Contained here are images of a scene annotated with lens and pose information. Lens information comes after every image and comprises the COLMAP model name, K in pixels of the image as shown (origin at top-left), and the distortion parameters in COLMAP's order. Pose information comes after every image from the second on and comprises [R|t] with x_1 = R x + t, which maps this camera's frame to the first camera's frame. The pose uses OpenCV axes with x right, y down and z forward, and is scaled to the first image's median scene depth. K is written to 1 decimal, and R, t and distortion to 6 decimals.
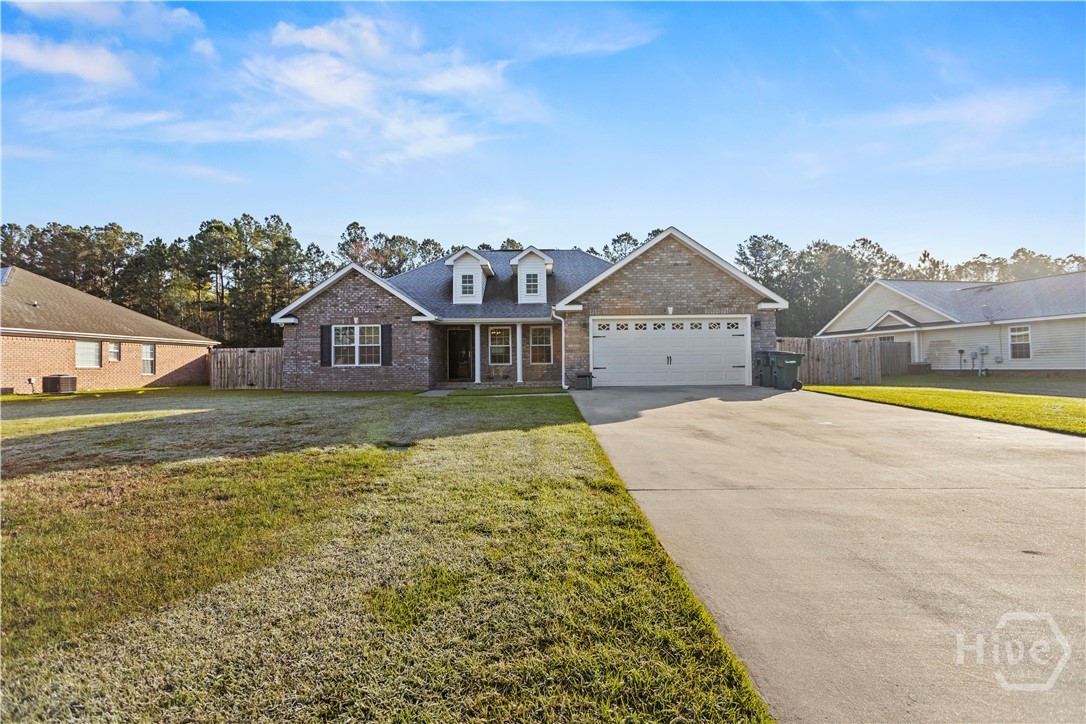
lens RADIAL K [[530.2, 0, 545.5], [0, 530.2, 350.8], [0, 0, 1]] dist [-0.002026, 0.001295]
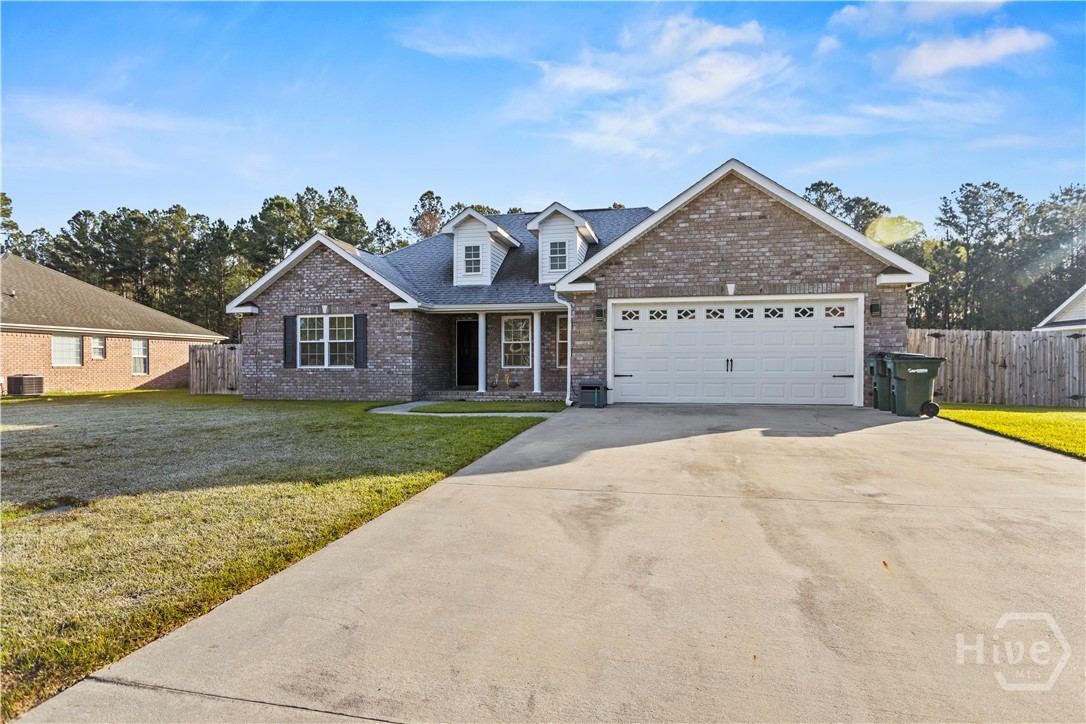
lens RADIAL K [[656.5, 0, 543.0], [0, 656.5, 362.0], [0, 0, 1]] dist [-0.003501, -0.001118]
pose [[0.976305, 0.008534, -0.216233, 0.147931], [-0.003522, 0.999716, 0.023555, -0.003606], [0.216373, -0.022236, 0.976058, 0.126144]]
